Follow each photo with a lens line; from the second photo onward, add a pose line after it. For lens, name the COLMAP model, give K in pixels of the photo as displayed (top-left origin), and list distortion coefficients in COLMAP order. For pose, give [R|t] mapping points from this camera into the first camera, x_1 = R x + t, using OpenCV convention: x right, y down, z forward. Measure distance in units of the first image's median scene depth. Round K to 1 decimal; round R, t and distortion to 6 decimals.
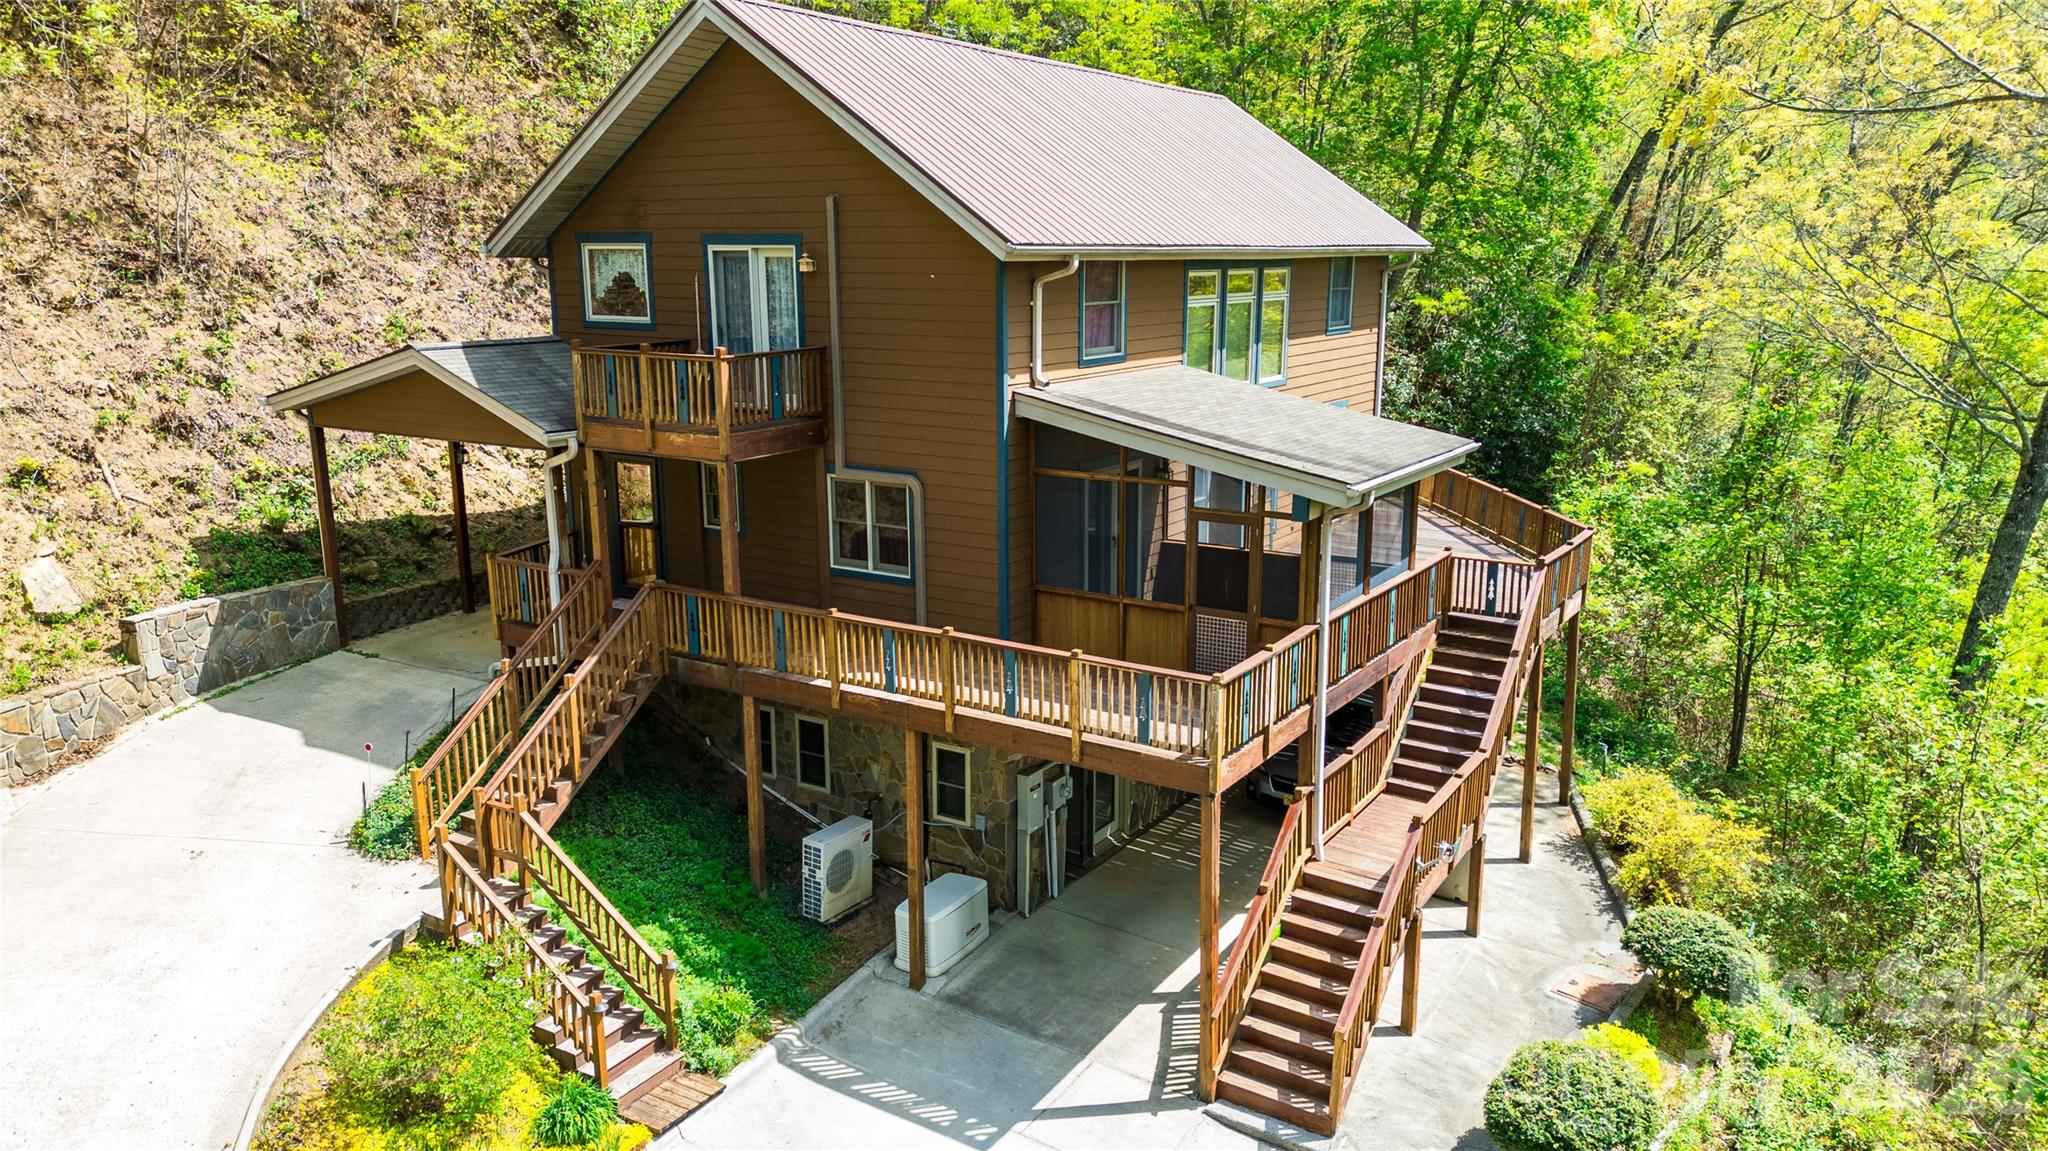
lens RADIAL K [[1443.1, 0, 1018.0], [0, 1443.1, 572.3], [0, 0, 1]] dist [0.078551, -0.074995]
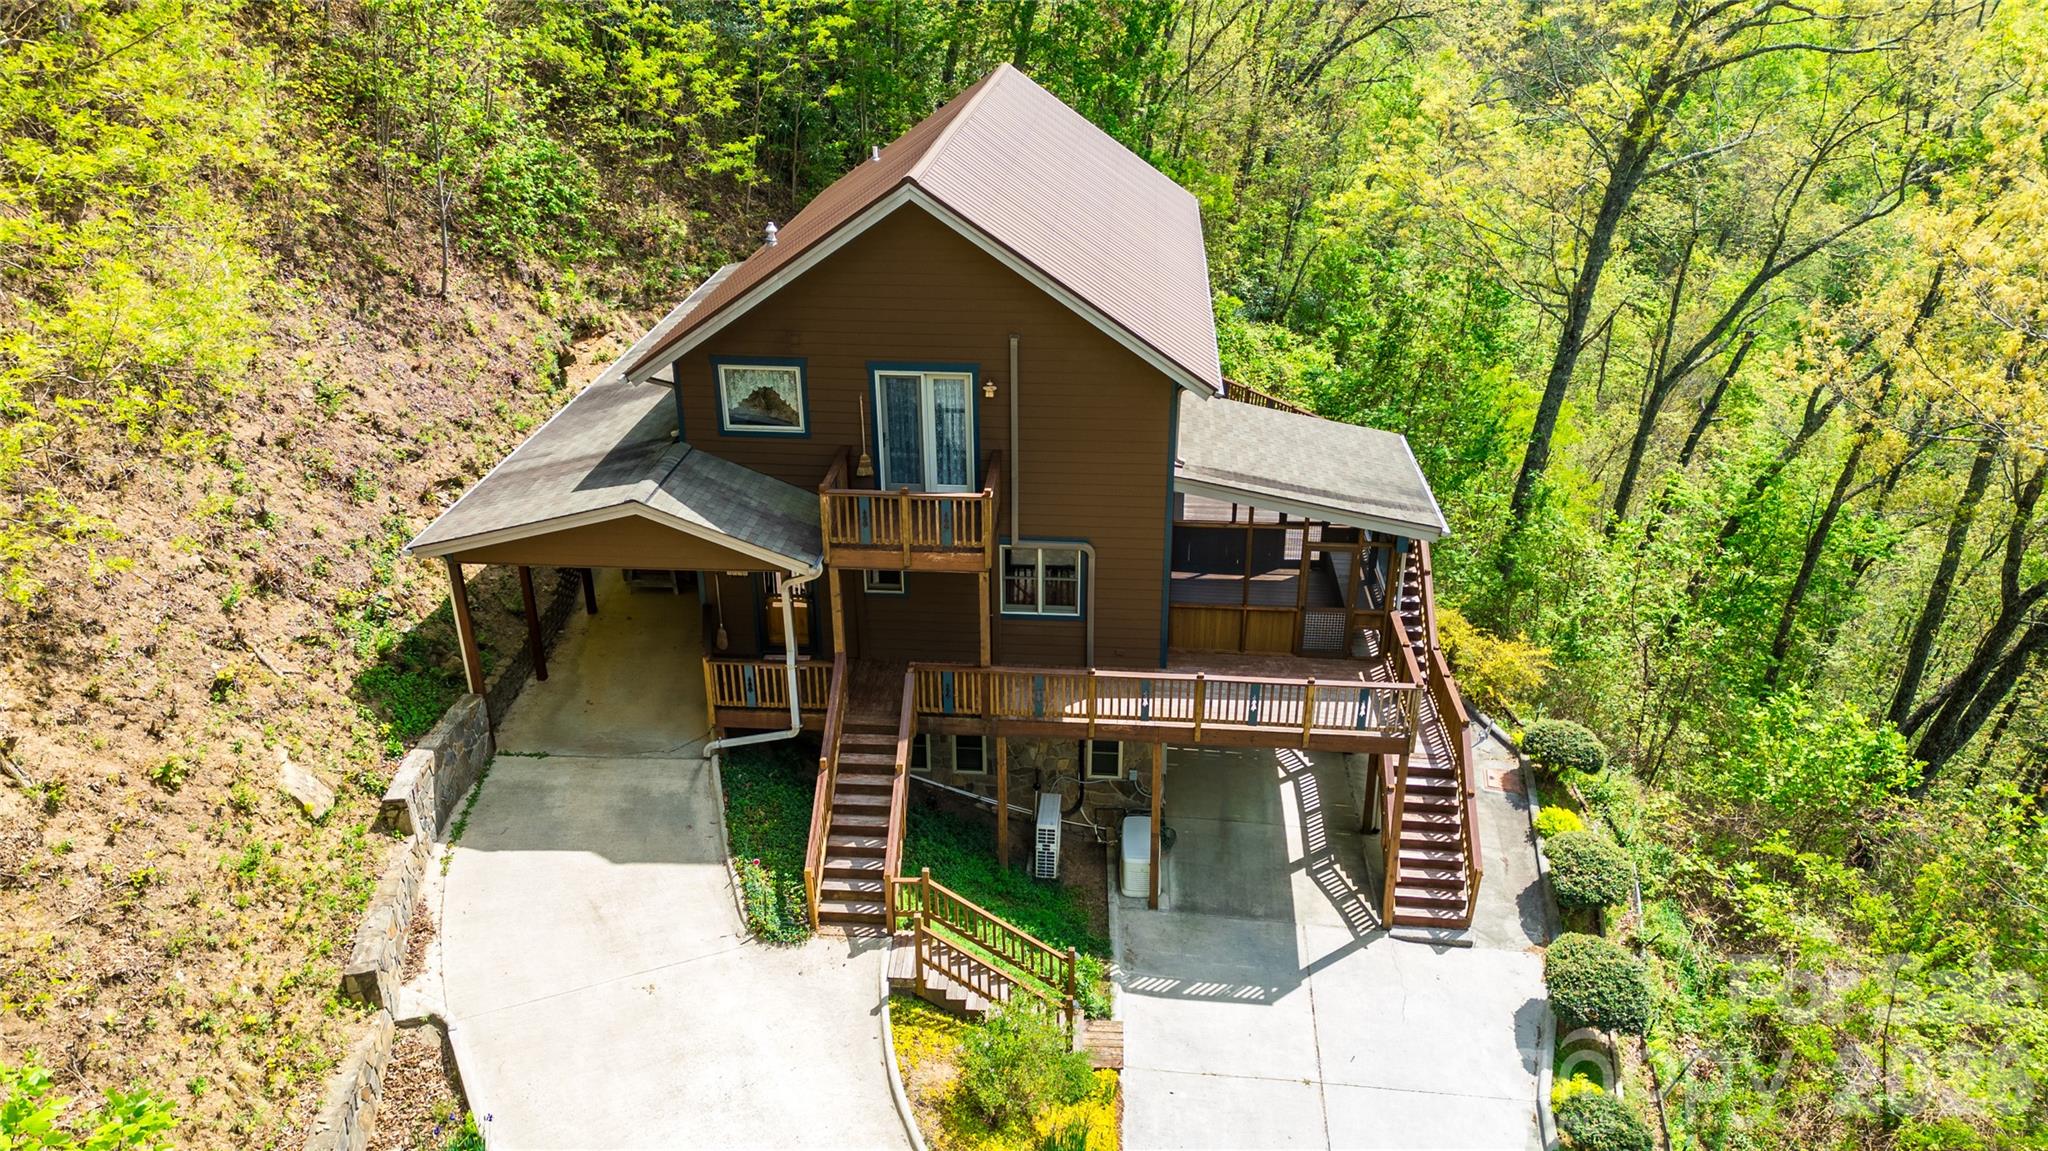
lens RADIAL K [[1443.1, 0, 1023.3], [0, 1443.1, 567.3], [0, 0, 1]] dist [0.078551, -0.074995]
pose [[0.880898, -0.200549, 0.428718, -0.685566], [0.104060, 0.965693, 0.237924, -0.361540], [-0.461725, -0.164974, 0.871547, -0.101585]]
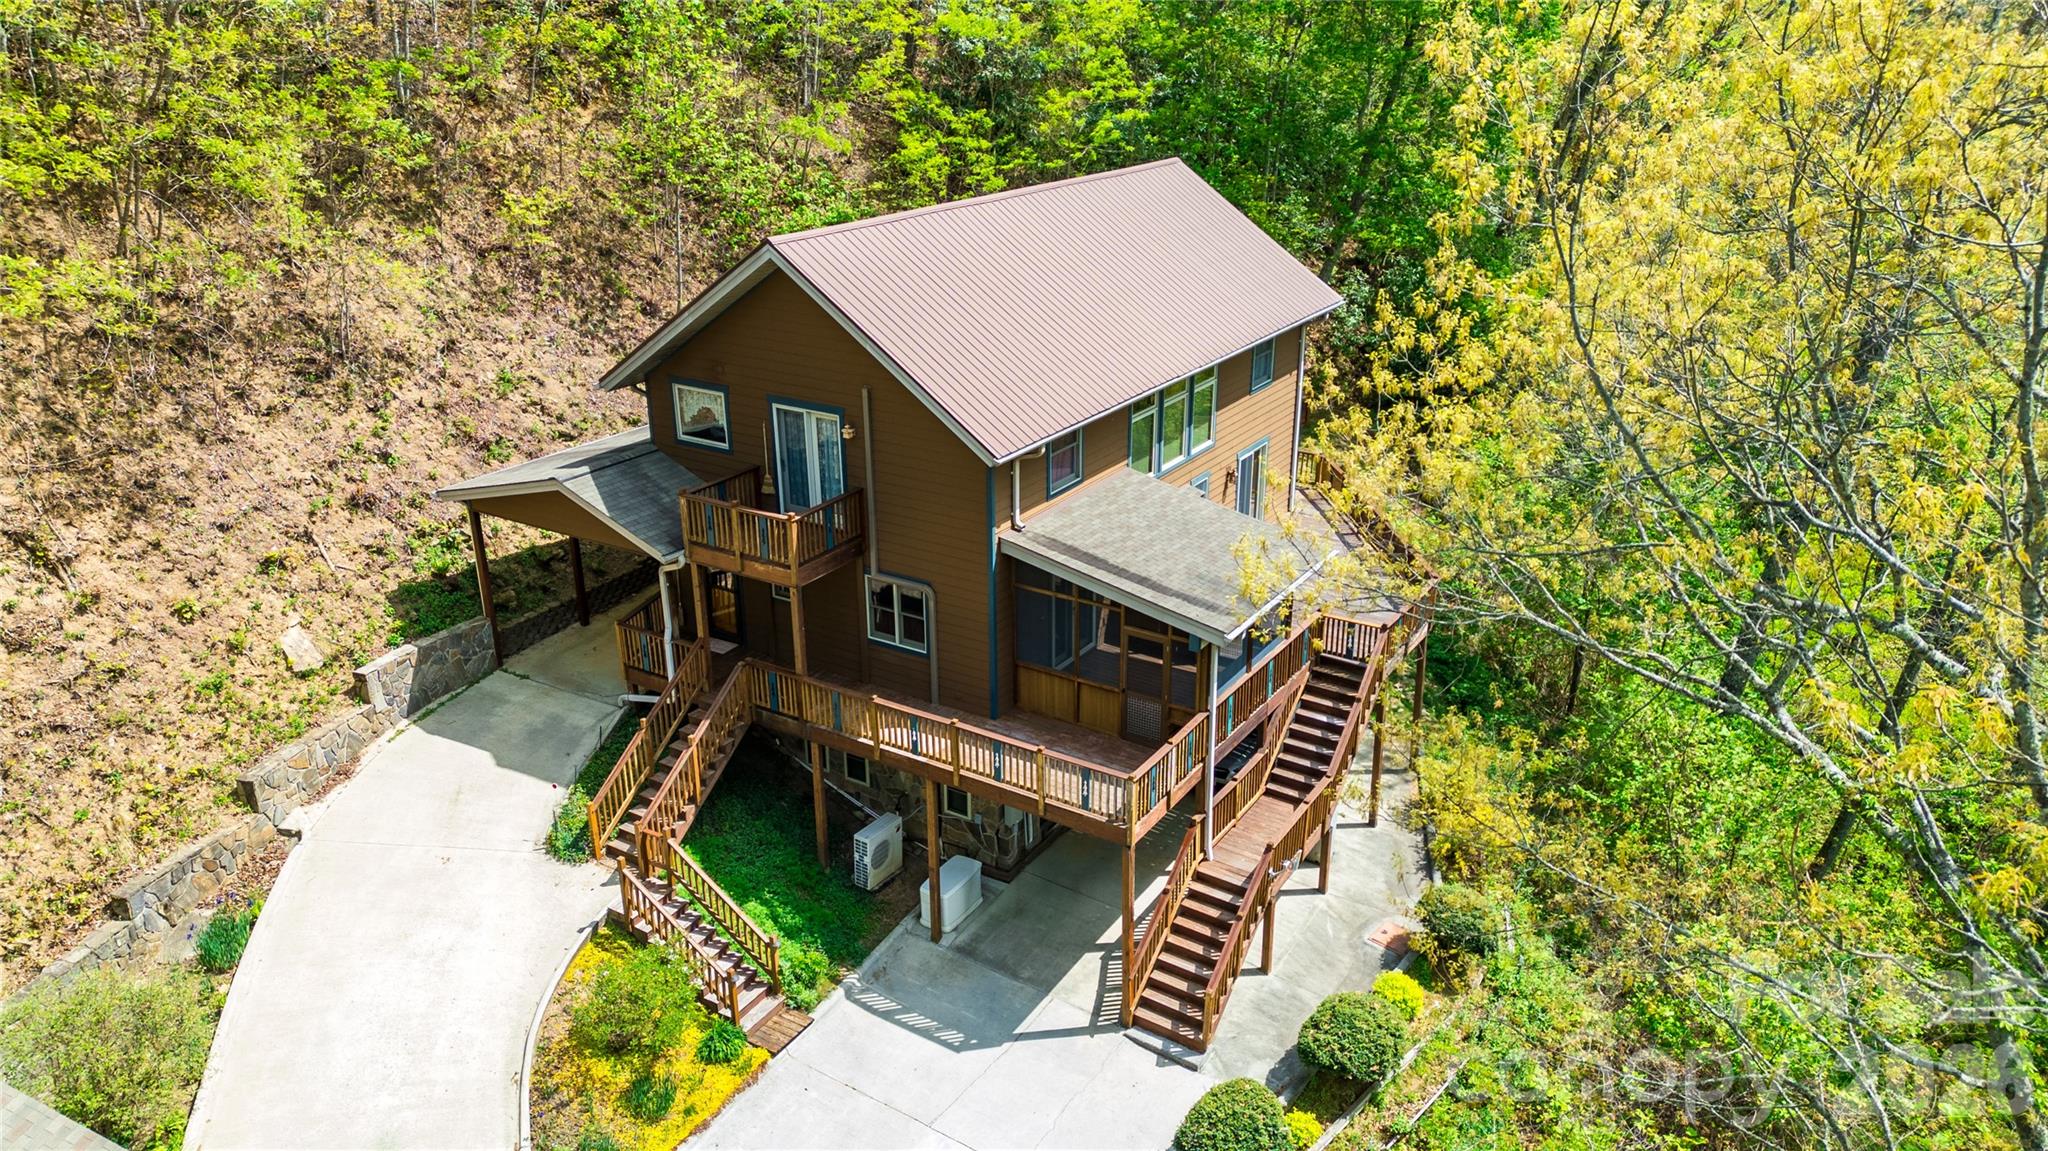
lens RADIAL K [[1443.1, 0, 1016.5], [0, 1443.1, 569.8], [0, 0, 1]] dist [0.078551, -0.074995]
pose [[0.999989, -0.004403, 0.001782, 0.010705], [0.004068, 0.987553, 0.157235, -0.303530], [-0.002452, -0.157226, 0.987560, -0.376273]]
